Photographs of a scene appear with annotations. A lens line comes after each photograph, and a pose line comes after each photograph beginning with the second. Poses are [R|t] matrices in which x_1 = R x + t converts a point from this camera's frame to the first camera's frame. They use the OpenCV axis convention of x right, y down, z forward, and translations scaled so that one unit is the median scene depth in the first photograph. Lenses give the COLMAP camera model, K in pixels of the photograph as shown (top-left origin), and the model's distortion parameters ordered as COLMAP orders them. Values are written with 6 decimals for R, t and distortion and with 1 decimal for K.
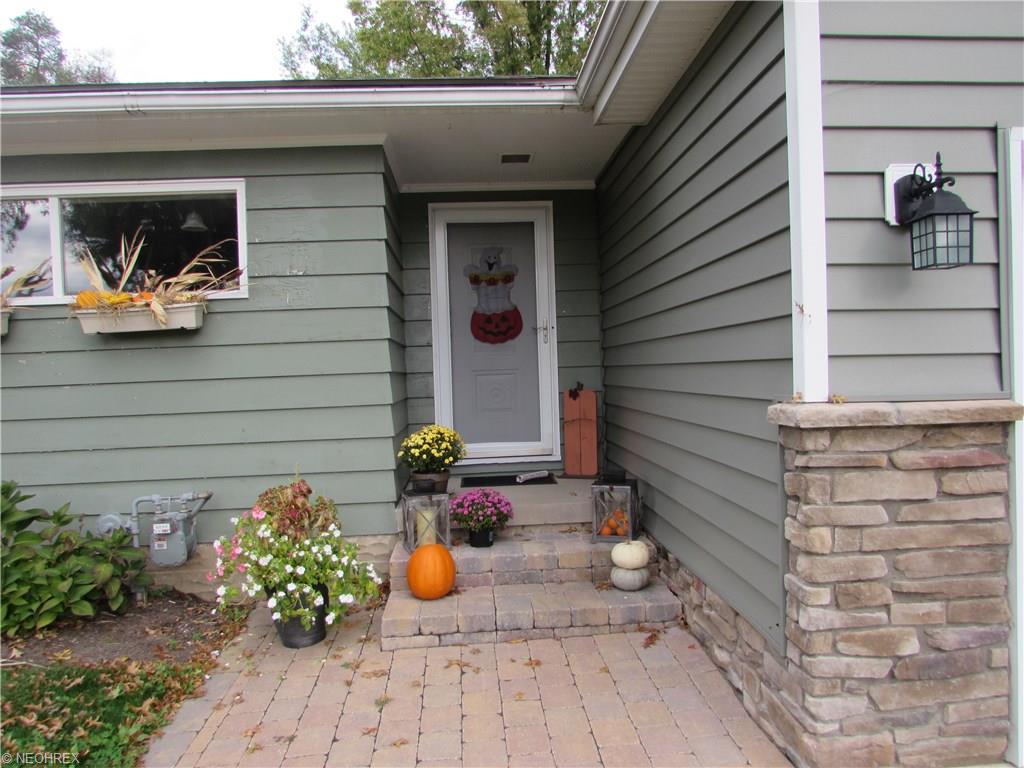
lens RADIAL K [[725.3, 0, 510.6], [0, 725.3, 387.9], [0, 0, 1]] dist [-0.032332, 0.011061]
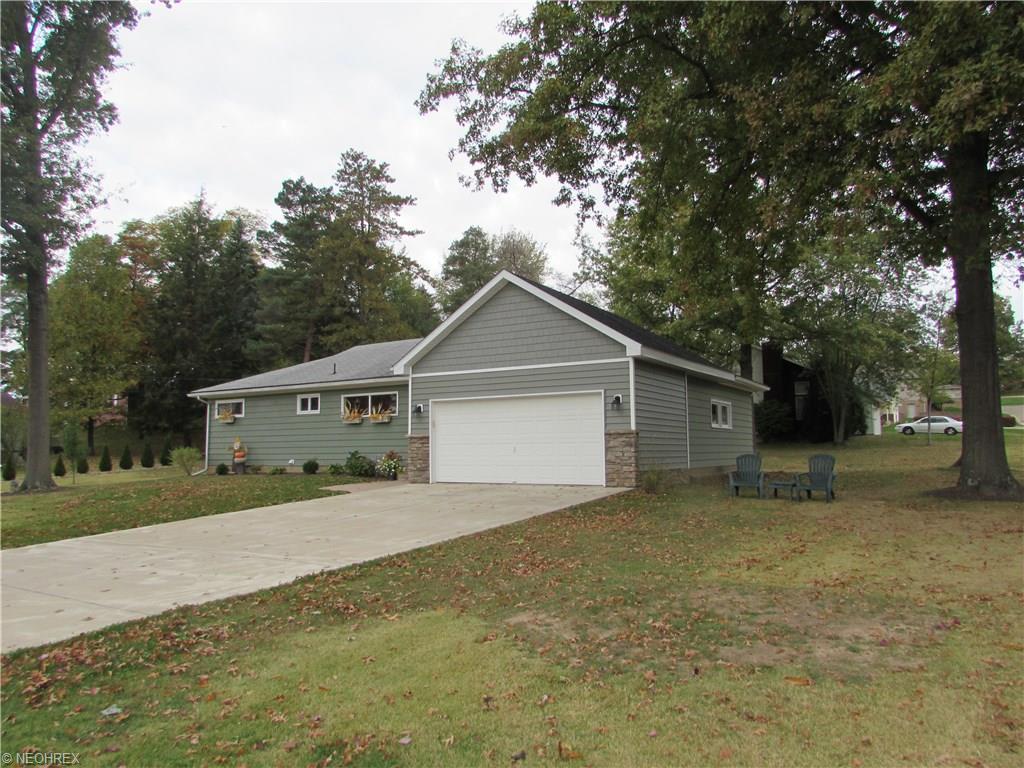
lens RADIAL K [[725.3, 0, 508.4], [0, 725.3, 384.3], [0, 0, 1]] dist [-0.032332, 0.011061]
pose [[0.811620, -0.025440, -0.583631, 3.818239], [-0.032397, 0.995554, -0.088448, 0.090319], [0.583287, 0.090694, 0.807187, -3.107926]]
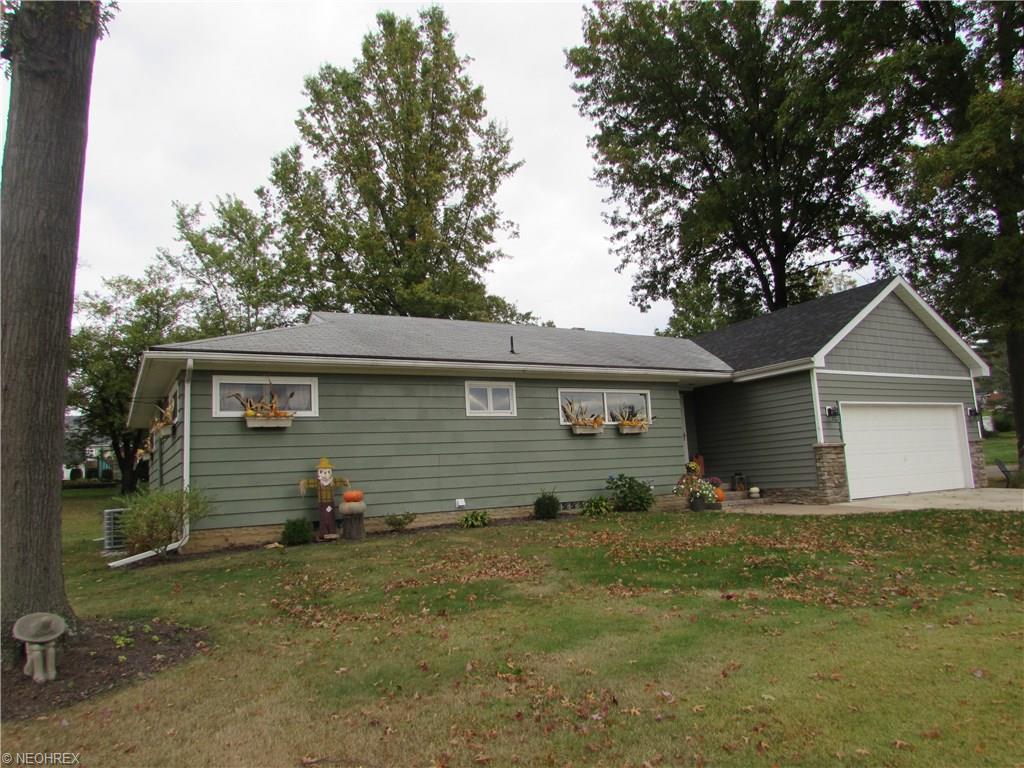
lens RADIAL K [[725.3, 0, 515.4], [0, 725.3, 383.3], [0, 0, 1]] dist [-0.032332, 0.011061]
pose [[0.897188, 0.045637, 0.439284, -3.086412], [0.035687, 0.983903, -0.175104, 0.332884], [-0.440204, 0.172778, 0.881117, -2.244913]]
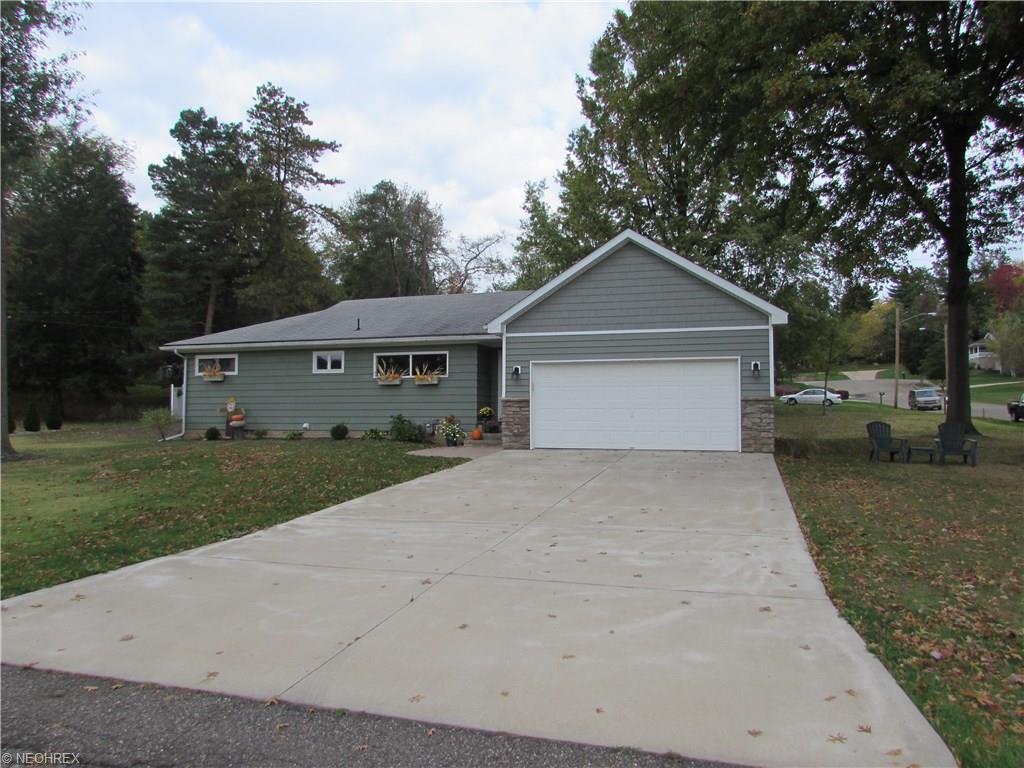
lens RADIAL K [[725.3, 0, 508.7], [0, 725.3, 382.1], [0, 0, 1]] dist [-0.032332, 0.011061]
pose [[0.928488, 0.019082, -0.370871, 2.074568], [-0.042273, 0.997618, -0.054501, 0.171227], [0.368948, 0.066281, 0.927084, -3.803652]]
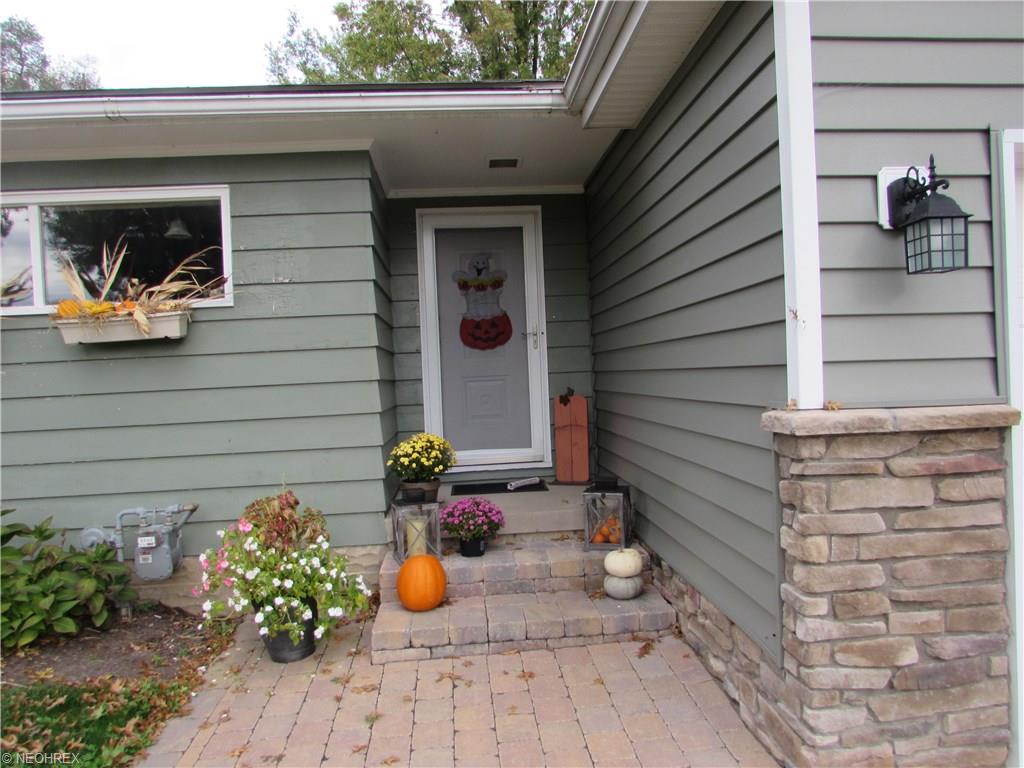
lens RADIAL K [[725.3, 0, 510.8], [0, 725.3, 387.5], [0, 0, 1]] dist [-0.032332, 0.011061]
pose [[0.999859, -0.009840, 0.013602, 0.000626], [0.009919, 0.999935, -0.005686, -0.005195], [-0.013545, 0.005820, 0.999891, 0.013558]]
